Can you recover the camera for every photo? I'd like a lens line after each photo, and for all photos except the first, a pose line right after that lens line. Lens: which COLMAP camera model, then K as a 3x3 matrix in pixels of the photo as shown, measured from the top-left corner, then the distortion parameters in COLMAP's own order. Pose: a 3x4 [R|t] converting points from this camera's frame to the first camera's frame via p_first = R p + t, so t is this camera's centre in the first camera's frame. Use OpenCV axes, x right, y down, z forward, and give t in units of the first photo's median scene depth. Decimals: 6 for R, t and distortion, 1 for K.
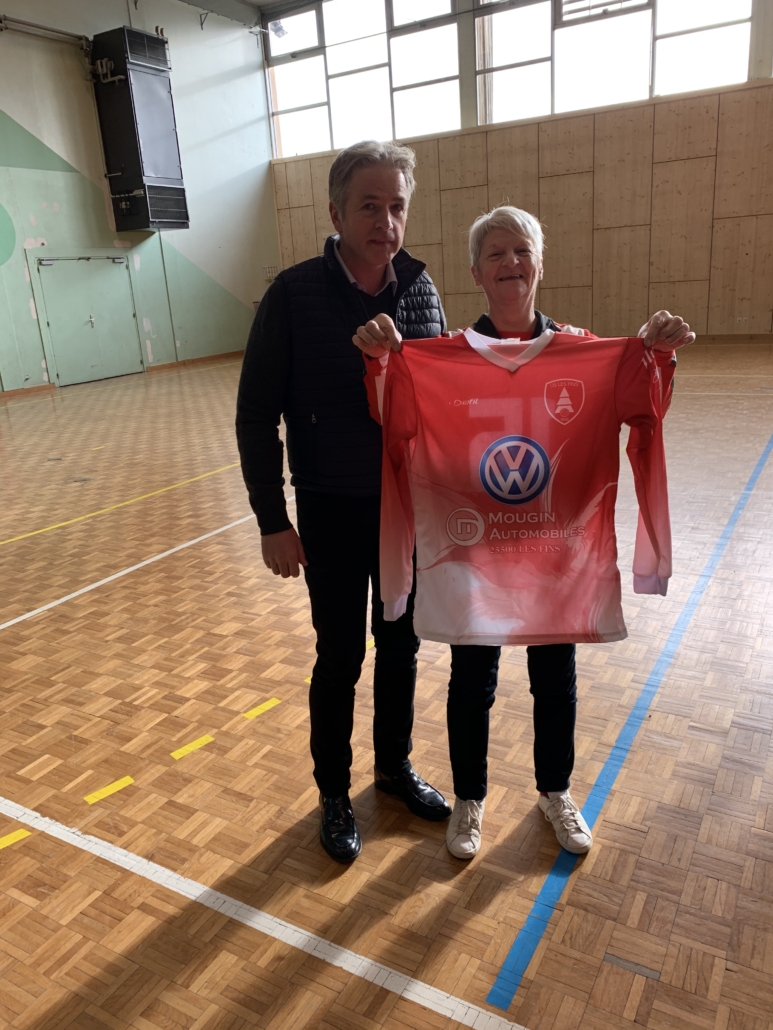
lens RADIAL K [[779.1, 0, 406.6], [0, 779.1, 507.2], [0, 0, 1]] dist [0.019692, -0.016588]
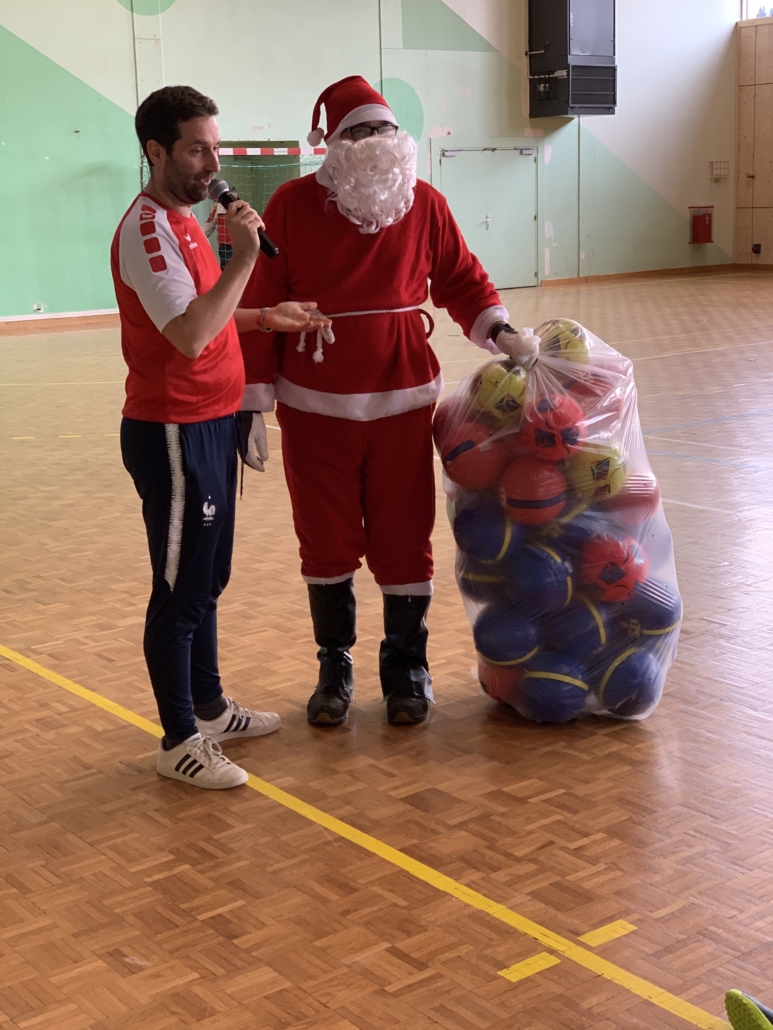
lens RADIAL K [[1566.6, 0, 387.6], [0, 1566.6, 513.8], [0, 0, 1]] dist [-0.027830, 0.000000]
pose [[0.914631, 0.117021, -0.386983, 0.422980], [-0.140859, 0.989455, -0.033714, 0.325522], [0.378957, 0.085346, 0.921470, -1.270469]]
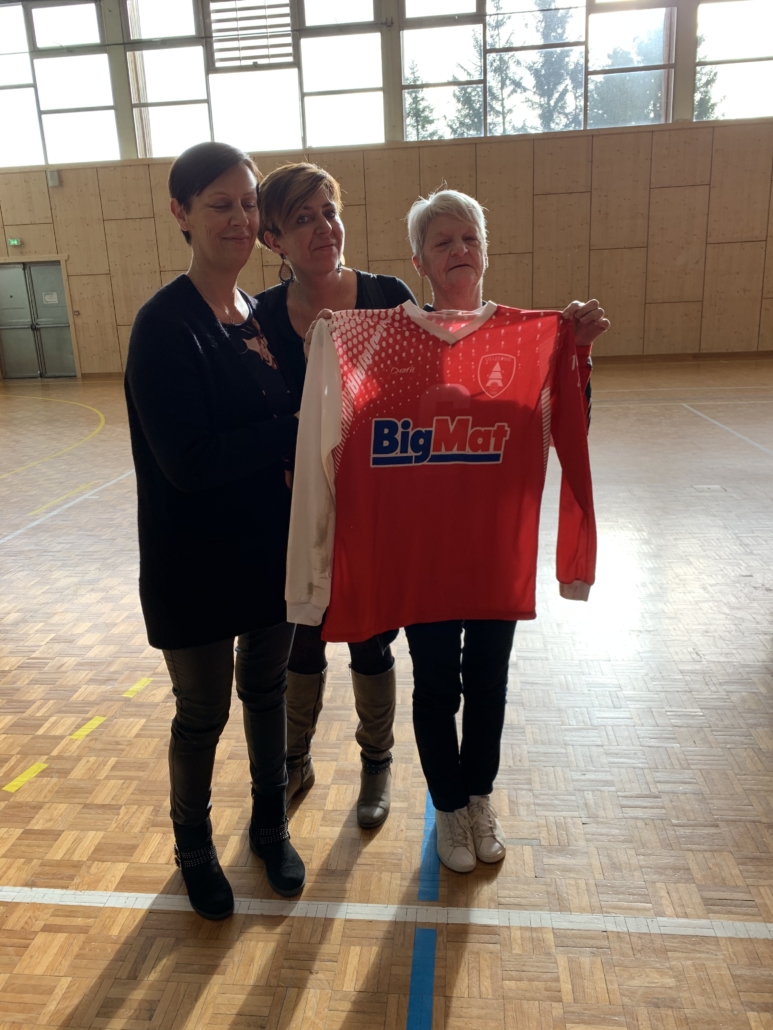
lens RADIAL K [[779.1, 0, 386.7], [0, 779.1, 511.6], [0, 0, 1]] dist [0.019692, -0.016588]
pose [[0.914939, -0.084528, 0.394642, -0.129457], [0.101506, 0.994585, -0.022301, 0.033276], [-0.390620, 0.060463, 0.918564, -0.024011]]
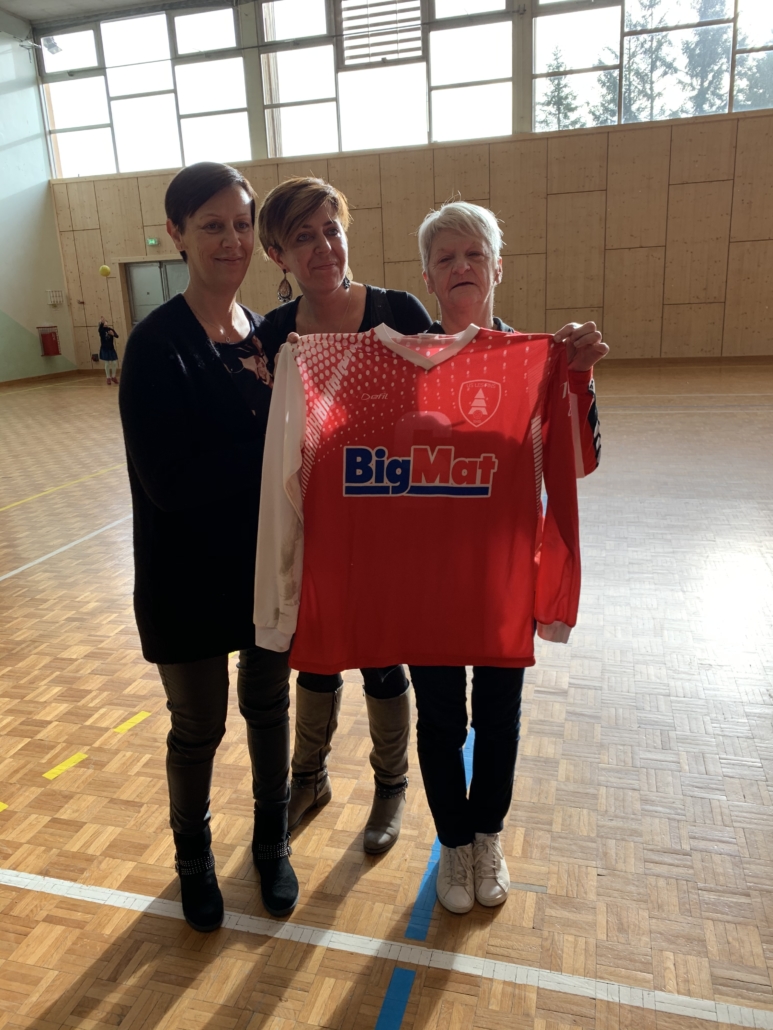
lens RADIAL K [[779.1, 0, 391.9], [0, 779.1, 515.9], [0, 0, 1]] dist [0.019692, -0.016588]
pose [[0.968796, -0.048291, 0.243108, -0.059166], [0.055033, 0.998263, -0.021014, 0.022048], [-0.241671, 0.033738, 0.969771, -0.033335]]
